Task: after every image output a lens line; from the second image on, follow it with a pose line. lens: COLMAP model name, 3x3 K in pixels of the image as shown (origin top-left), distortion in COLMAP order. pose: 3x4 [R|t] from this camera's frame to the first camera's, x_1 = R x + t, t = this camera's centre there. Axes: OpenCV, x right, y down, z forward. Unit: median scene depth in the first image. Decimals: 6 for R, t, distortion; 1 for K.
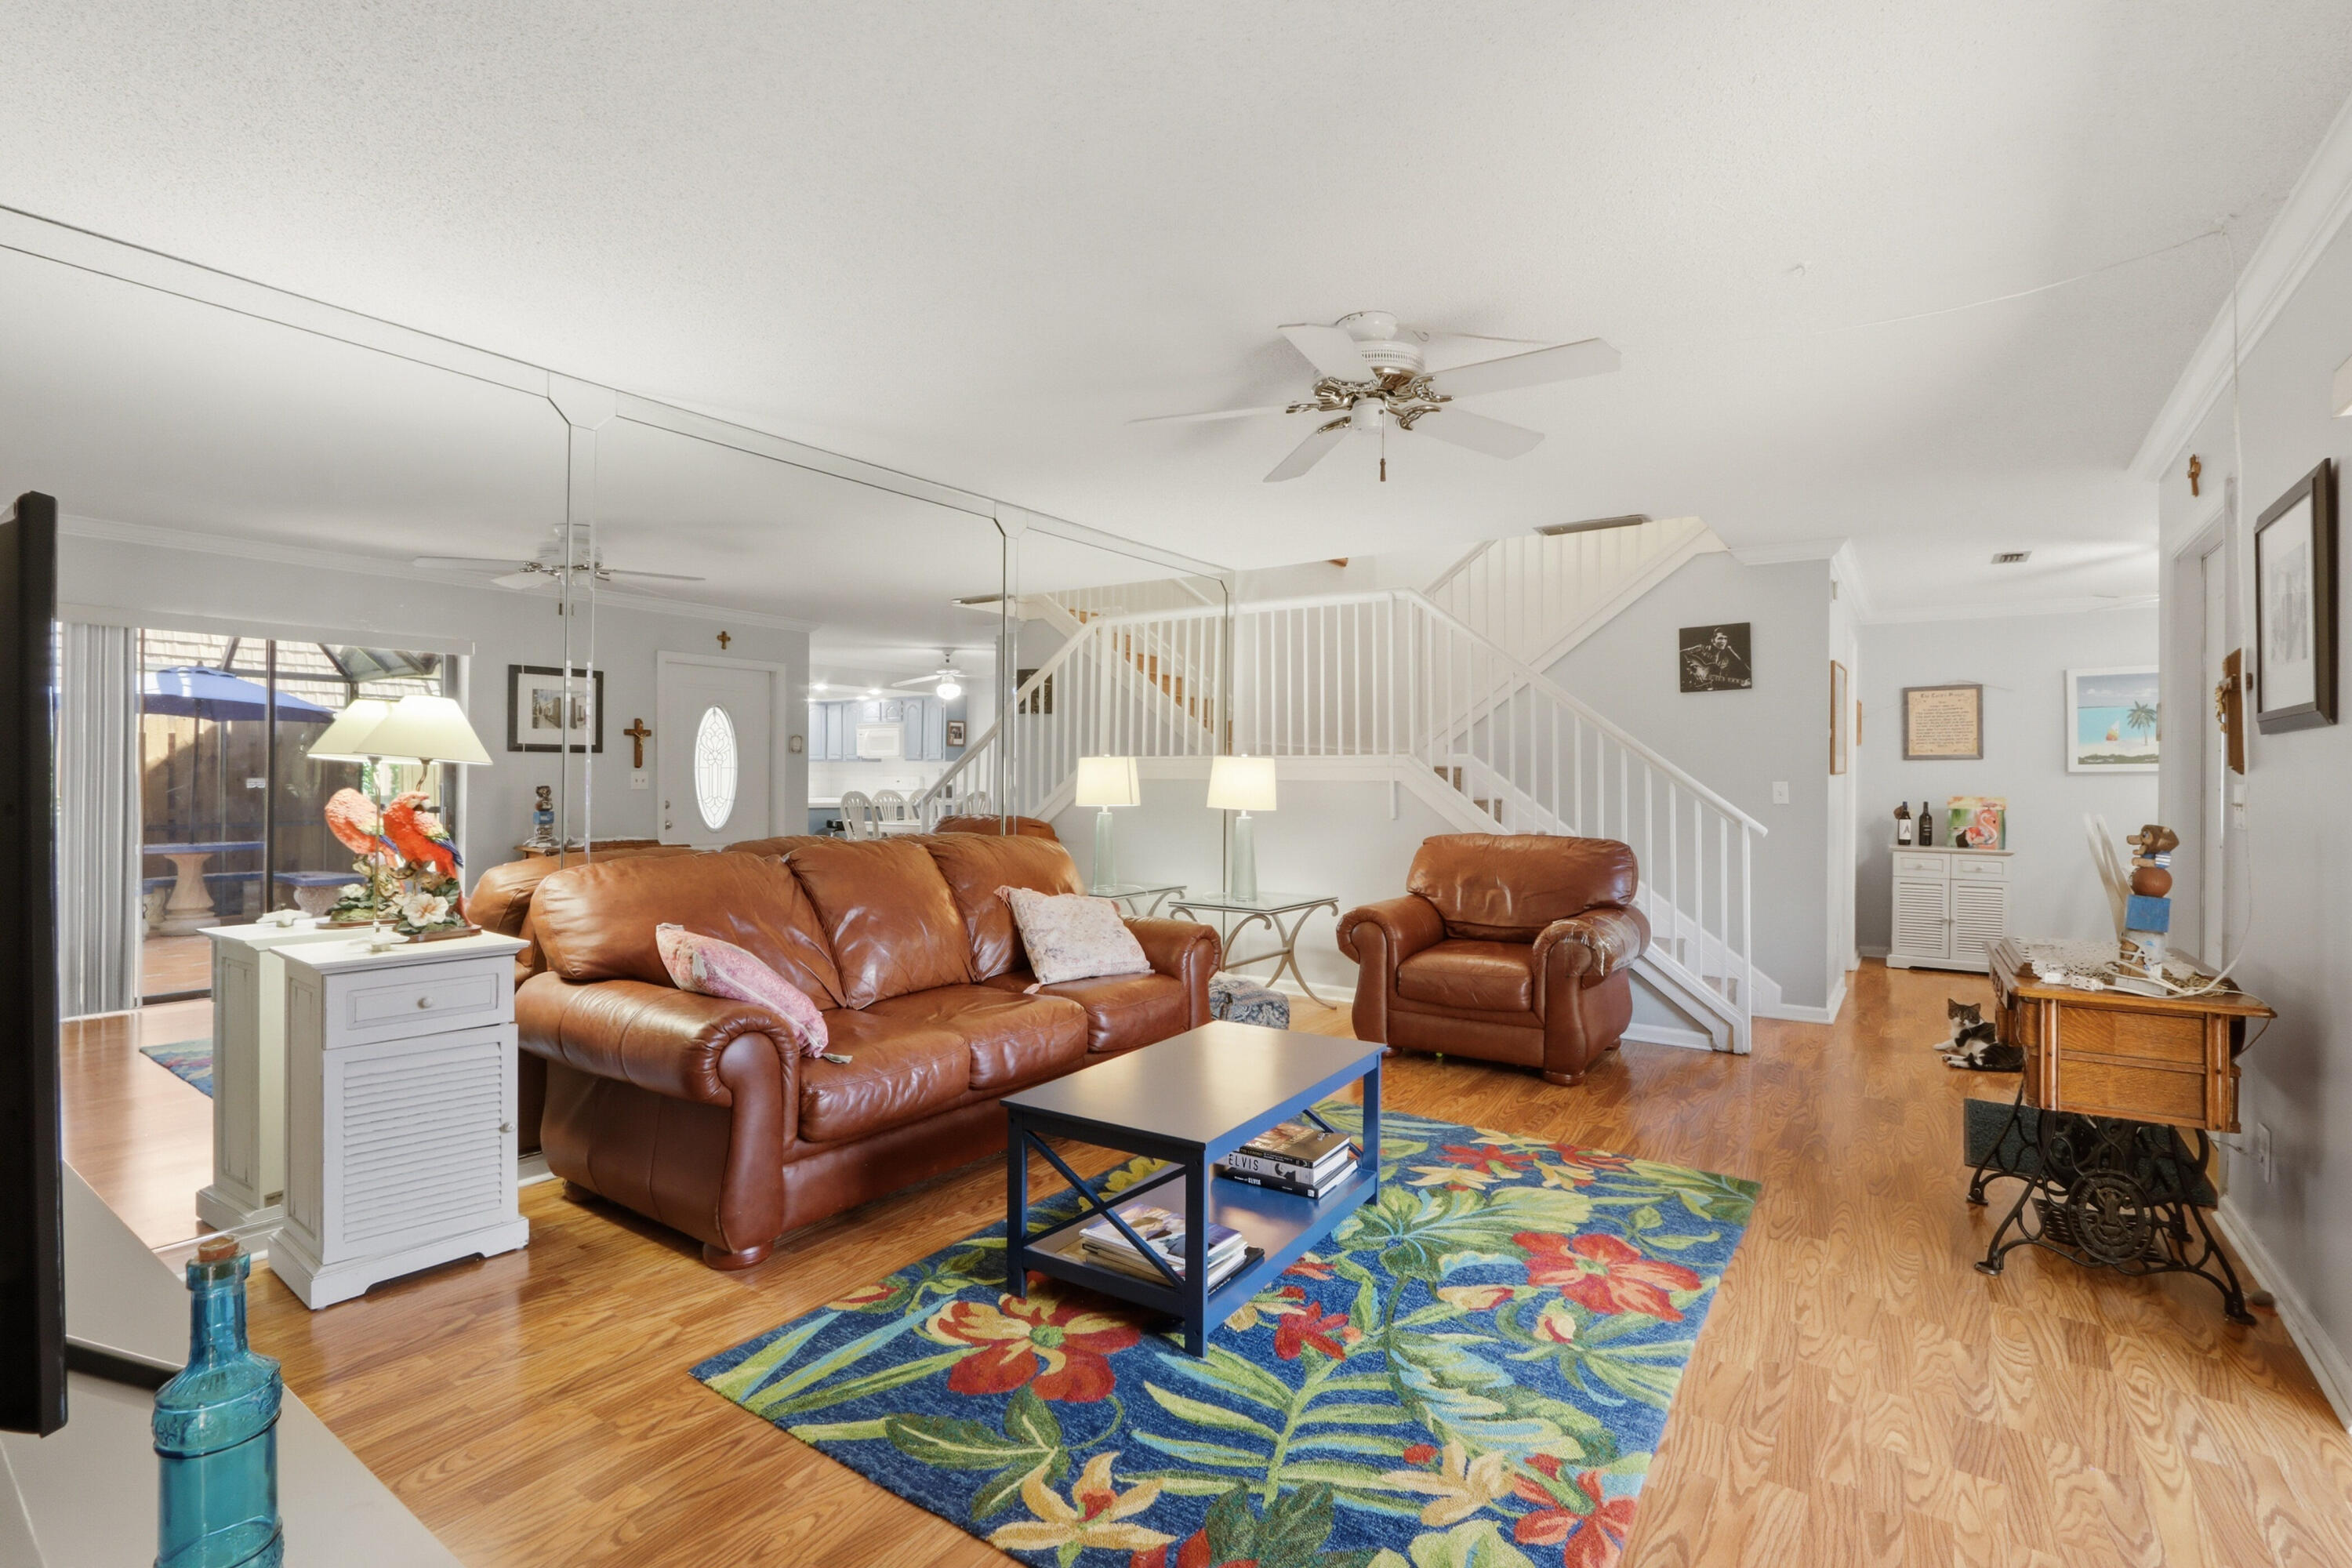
lens RADIAL K [[1107.1, 0, 1166.3], [0, 1107.1, 783.7], [0, 0, 1]] dist [-0.020522, 0.004358]
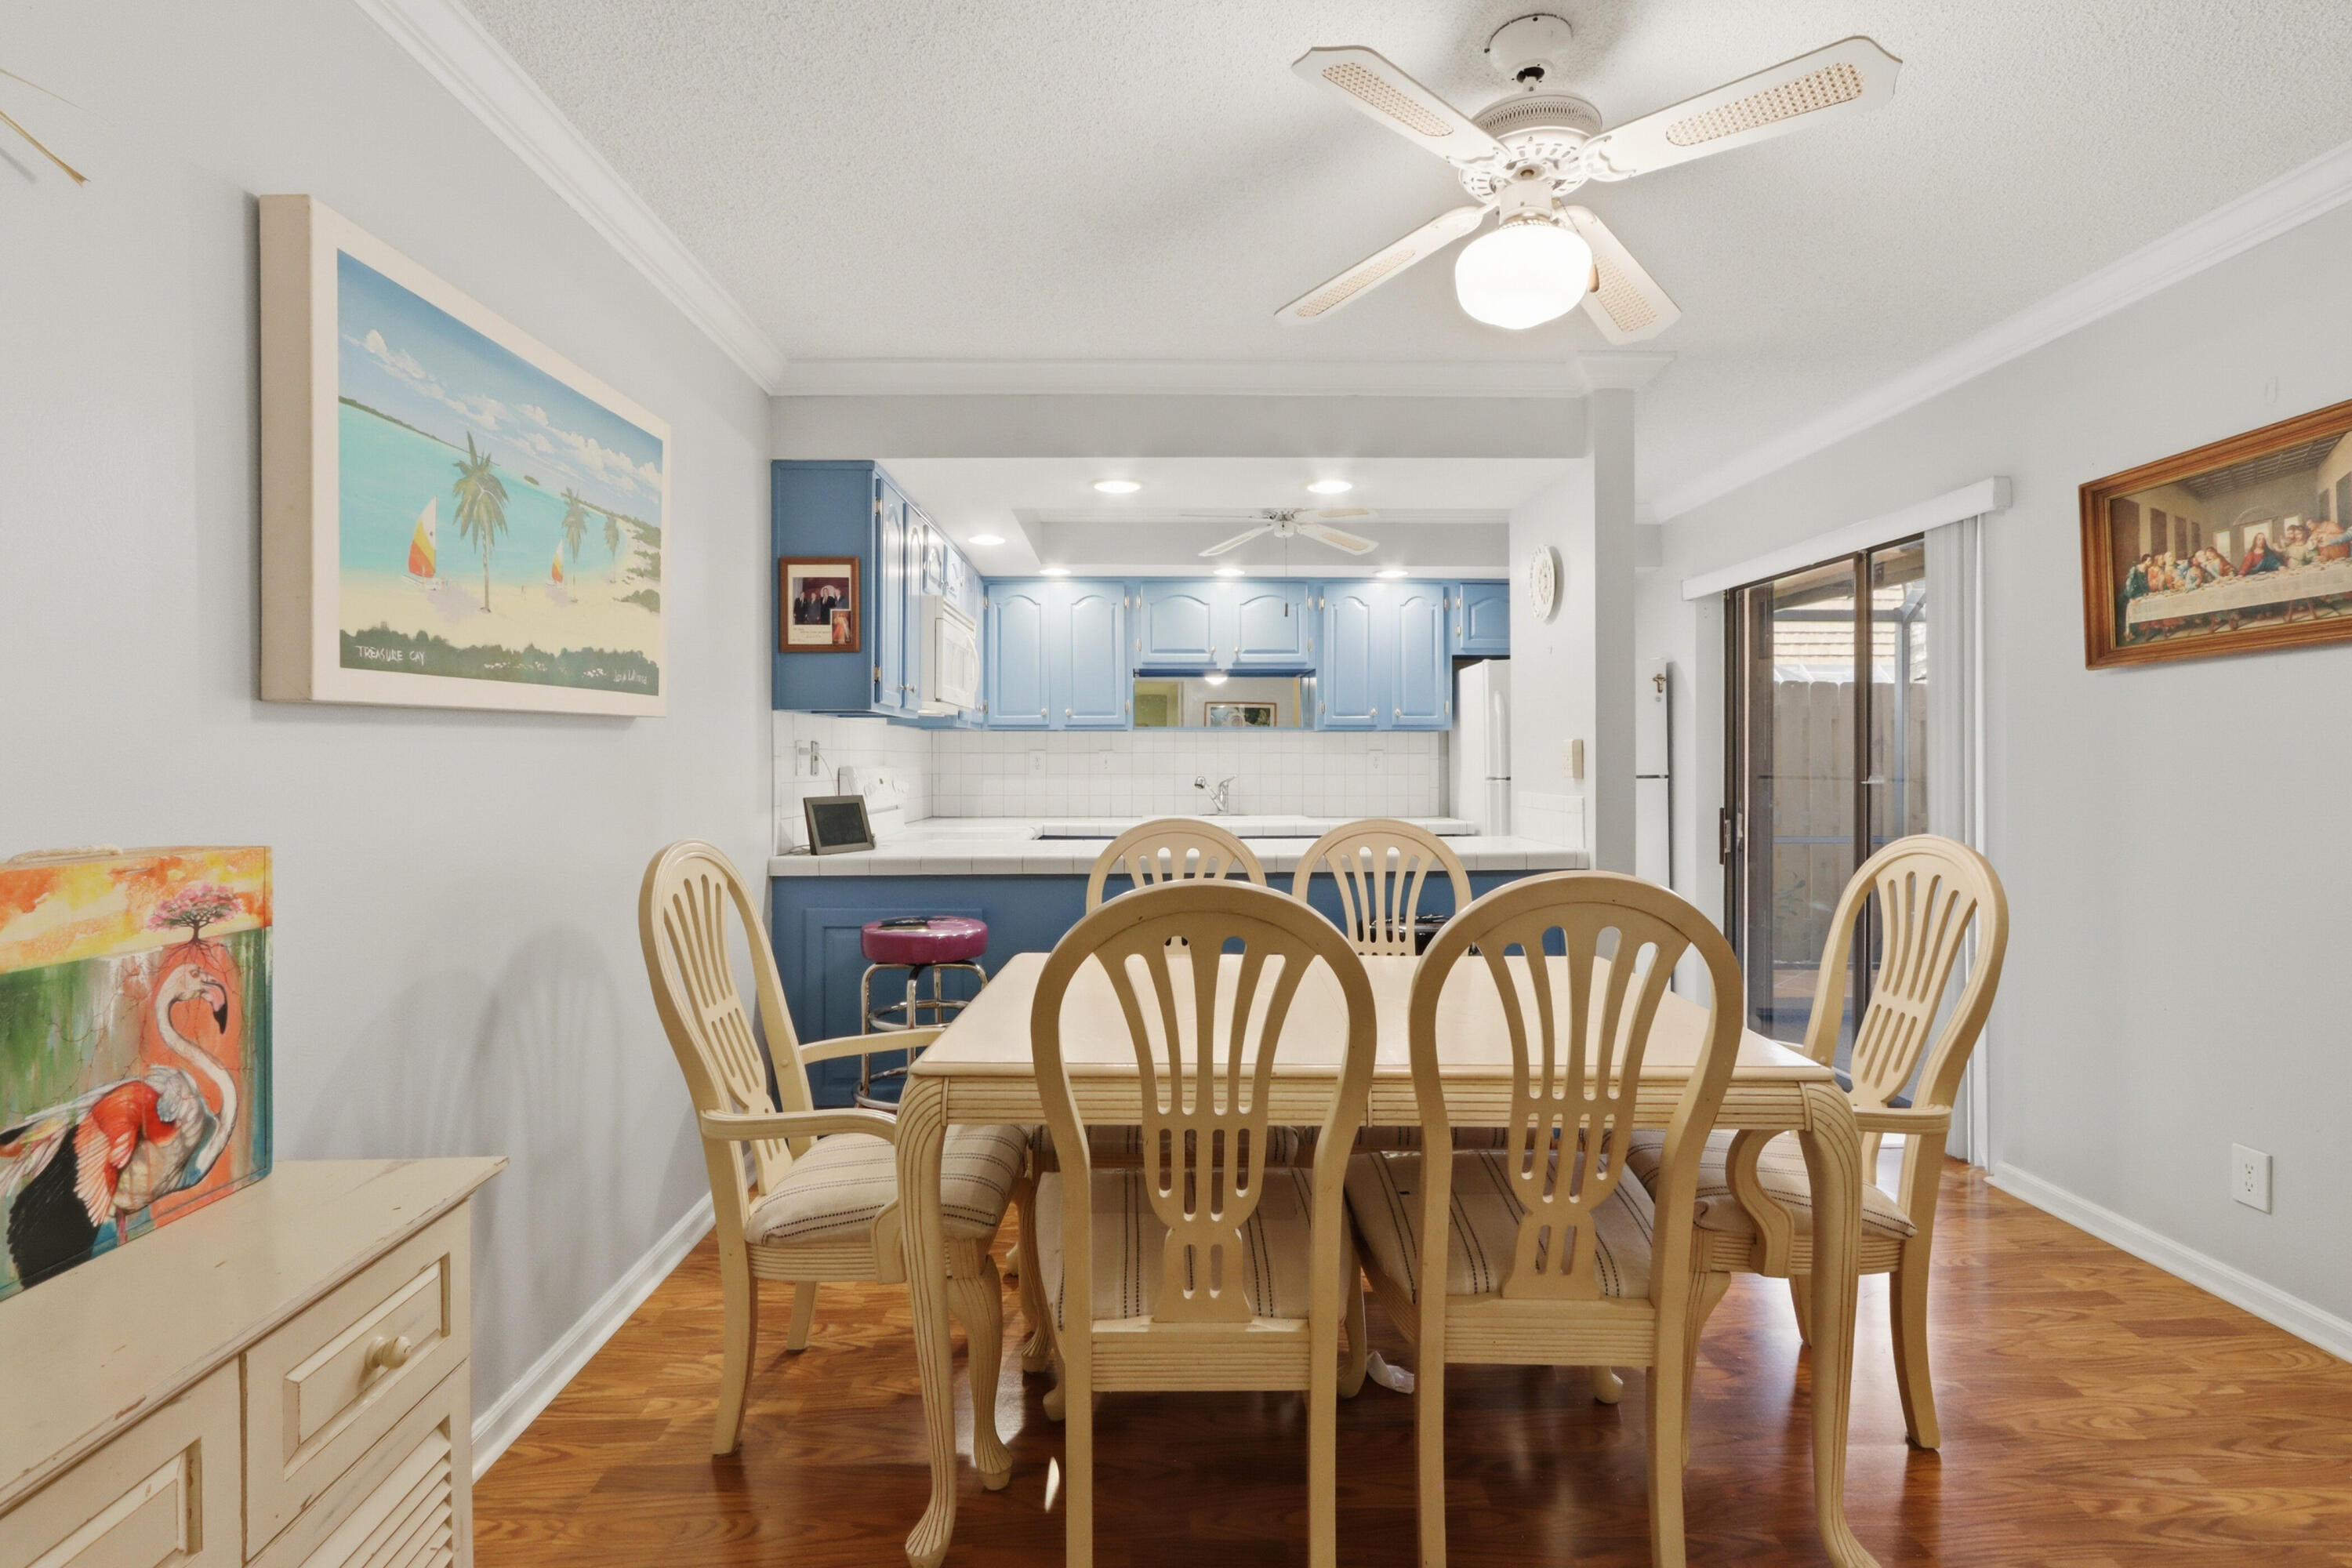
lens RADIAL K [[1107.1, 0, 1174.6], [0, 1107.1, 768.3], [0, 0, 1]] dist [-0.020522, 0.004358]
pose [[-0.586714, -0.013693, 0.809679, 0.551883], [0.002609, 0.999820, 0.018799, -0.001272], [-0.809790, 0.013143, -0.586572, 0.969138]]
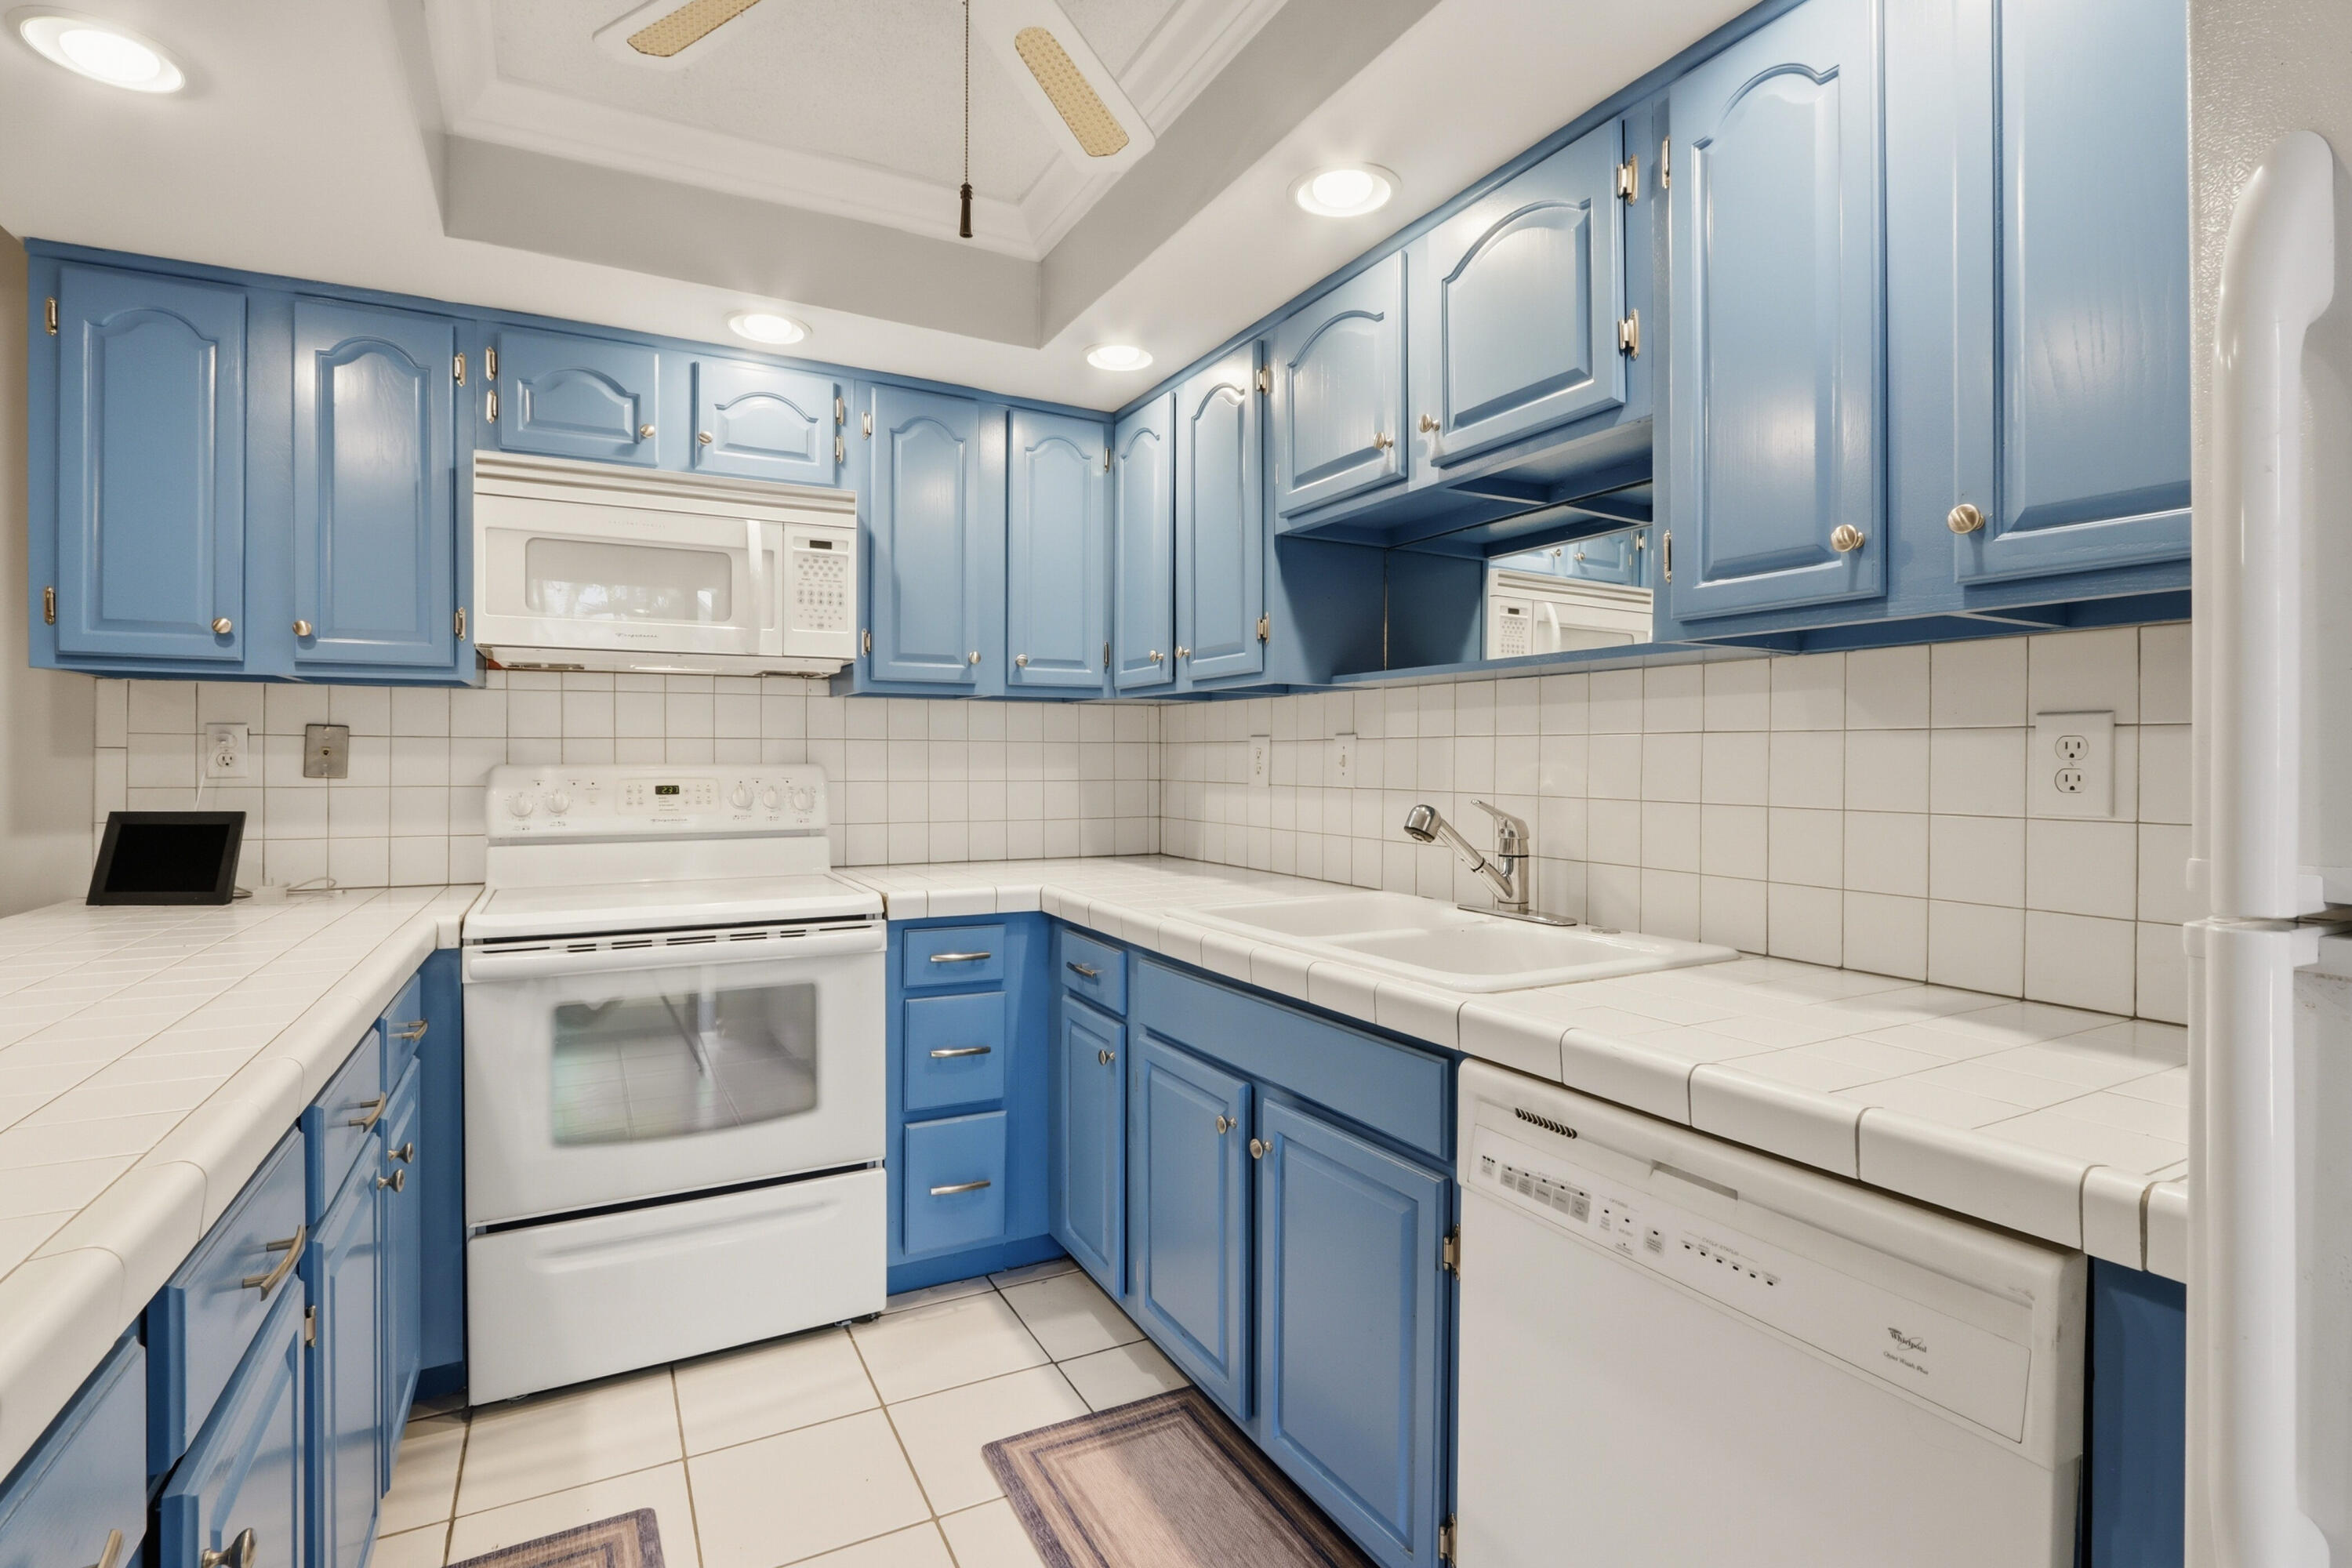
lens RADIAL K [[1107.1, 0, 1178.6], [0, 1107.1, 769.0], [0, 0, 1]] dist [-0.020522, 0.004358]
pose [[0.451554, -0.015631, 0.892107, 0.908572], [0.010108, 0.999872, 0.012403, 0.007351], [-0.892186, 0.003417, 0.451654, 0.409057]]
